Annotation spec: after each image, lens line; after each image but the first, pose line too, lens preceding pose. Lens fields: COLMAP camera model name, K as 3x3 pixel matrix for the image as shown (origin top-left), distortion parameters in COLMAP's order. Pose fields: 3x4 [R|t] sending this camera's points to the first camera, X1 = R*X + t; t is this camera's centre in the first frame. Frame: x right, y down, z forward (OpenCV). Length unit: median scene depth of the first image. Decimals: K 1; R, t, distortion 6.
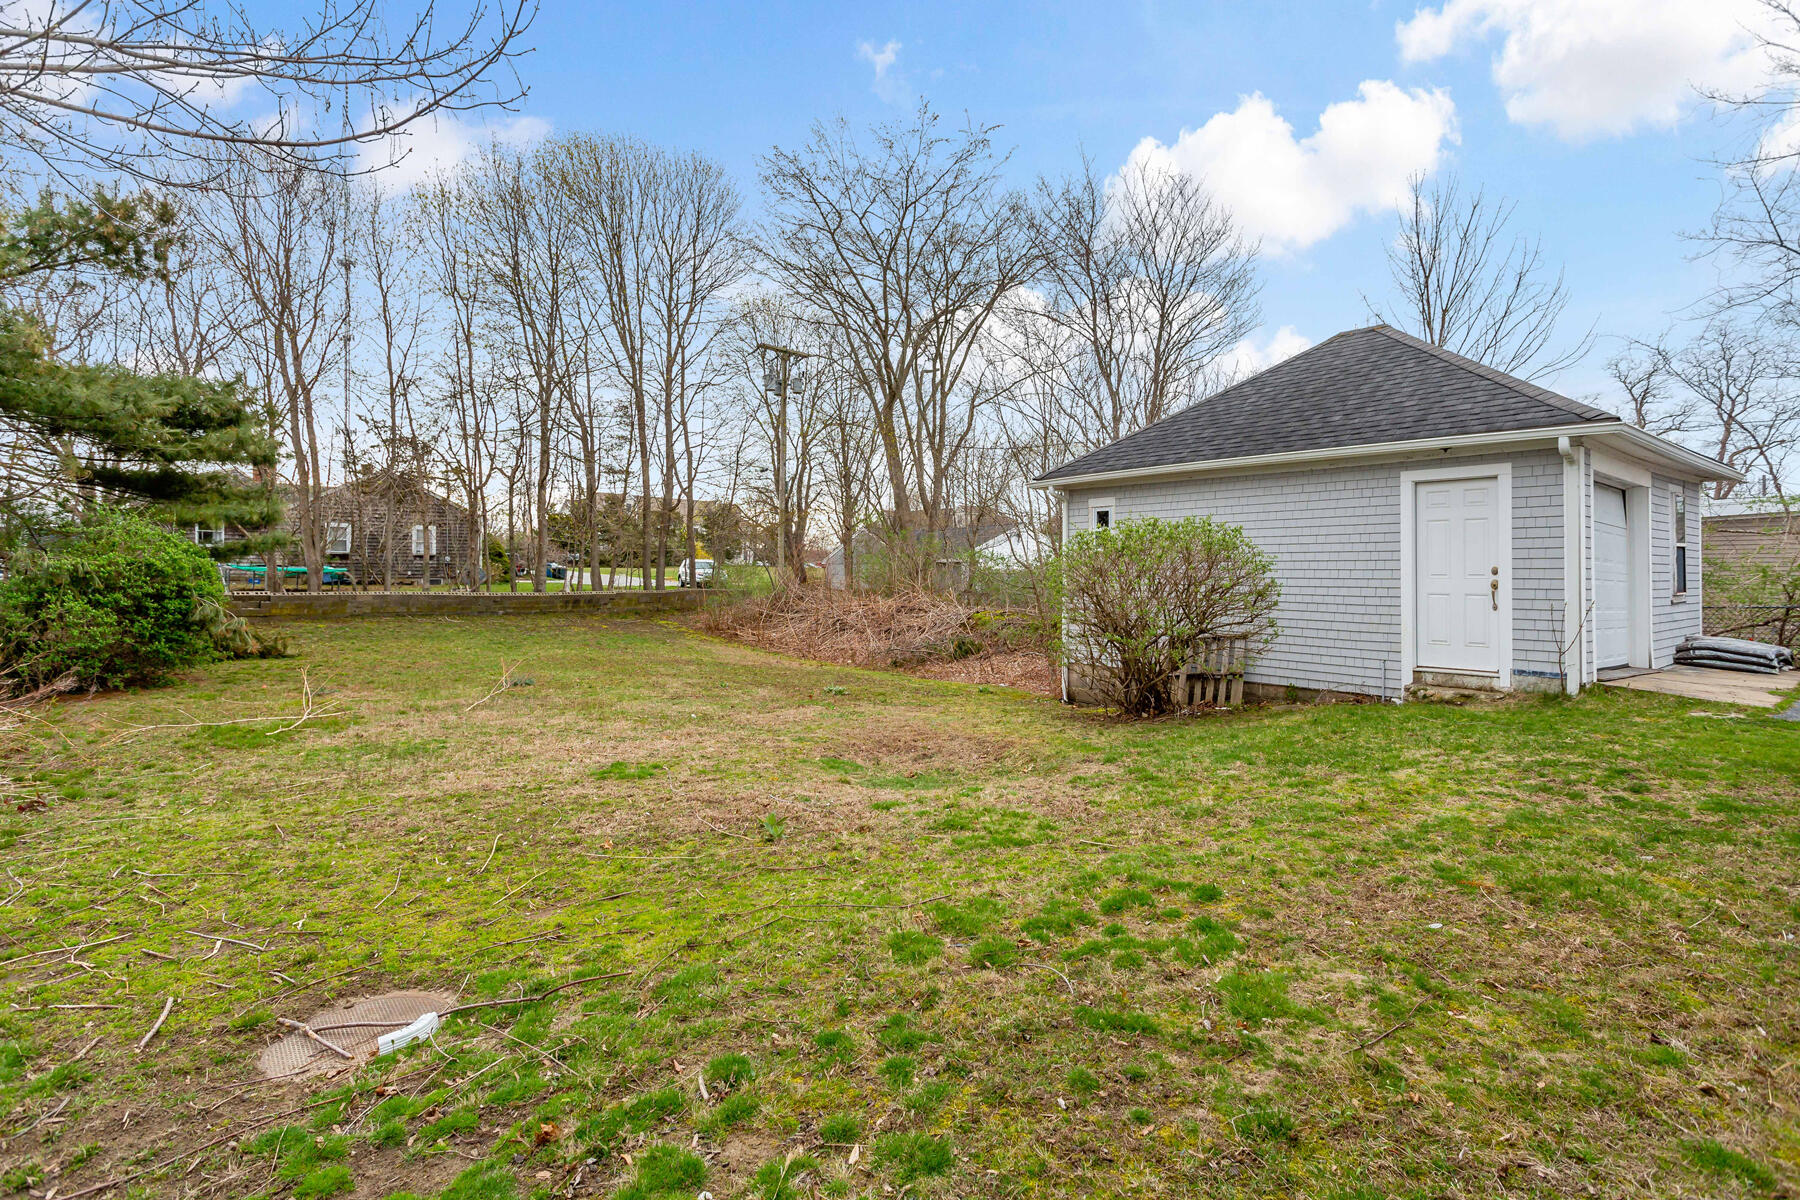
lens RADIAL K [[865.6, 0, 900.8], [0, 865.6, 586.1], [0, 0, 1]] dist [-0.000152, 0.001216]
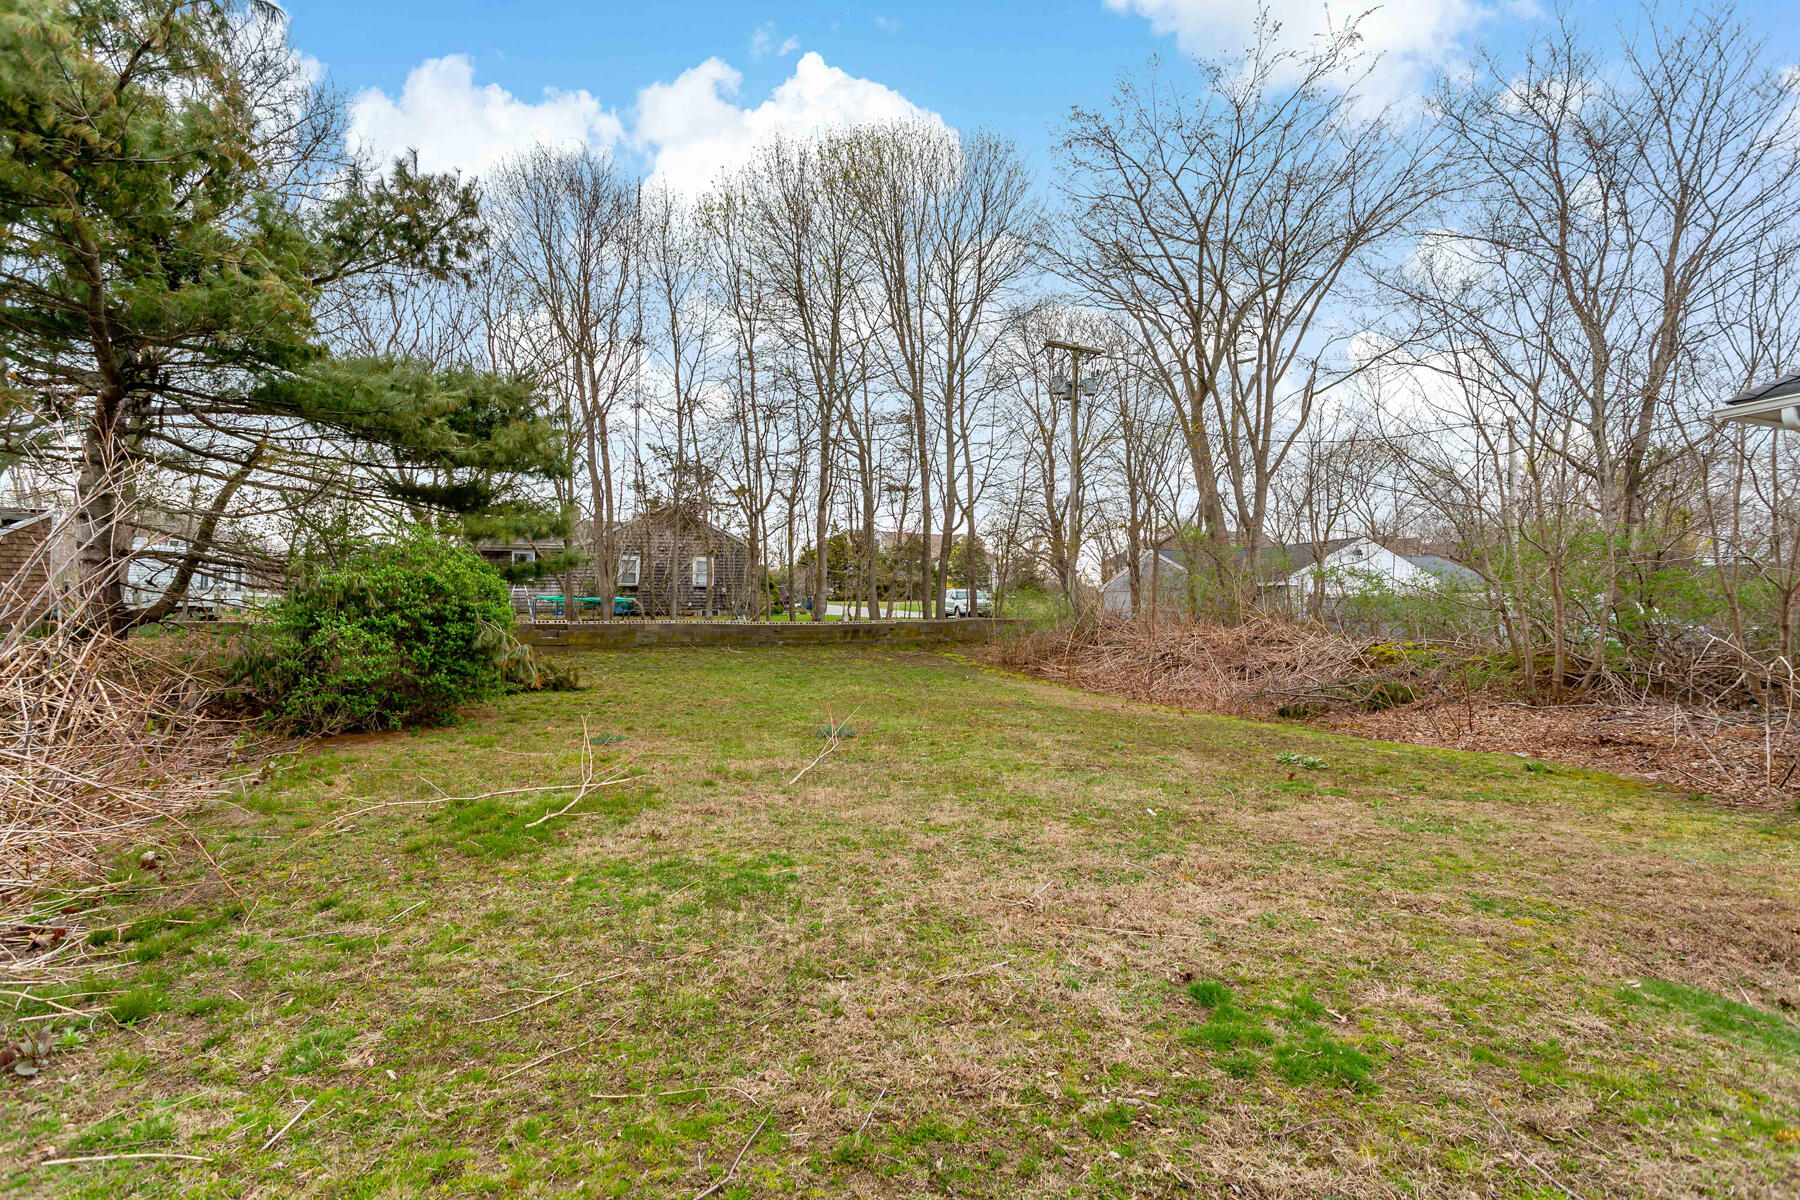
lens RADIAL K [[865.6, 0, 900.8], [0, 865.6, 586.1], [0, 0, 1]] dist [-0.000152, 0.001216]
pose [[0.963333, -0.013665, -0.267959, -0.087067], [0.003187, 0.999214, -0.039501, 0.006367], [0.268289, 0.037198, 0.962620, 0.134208]]
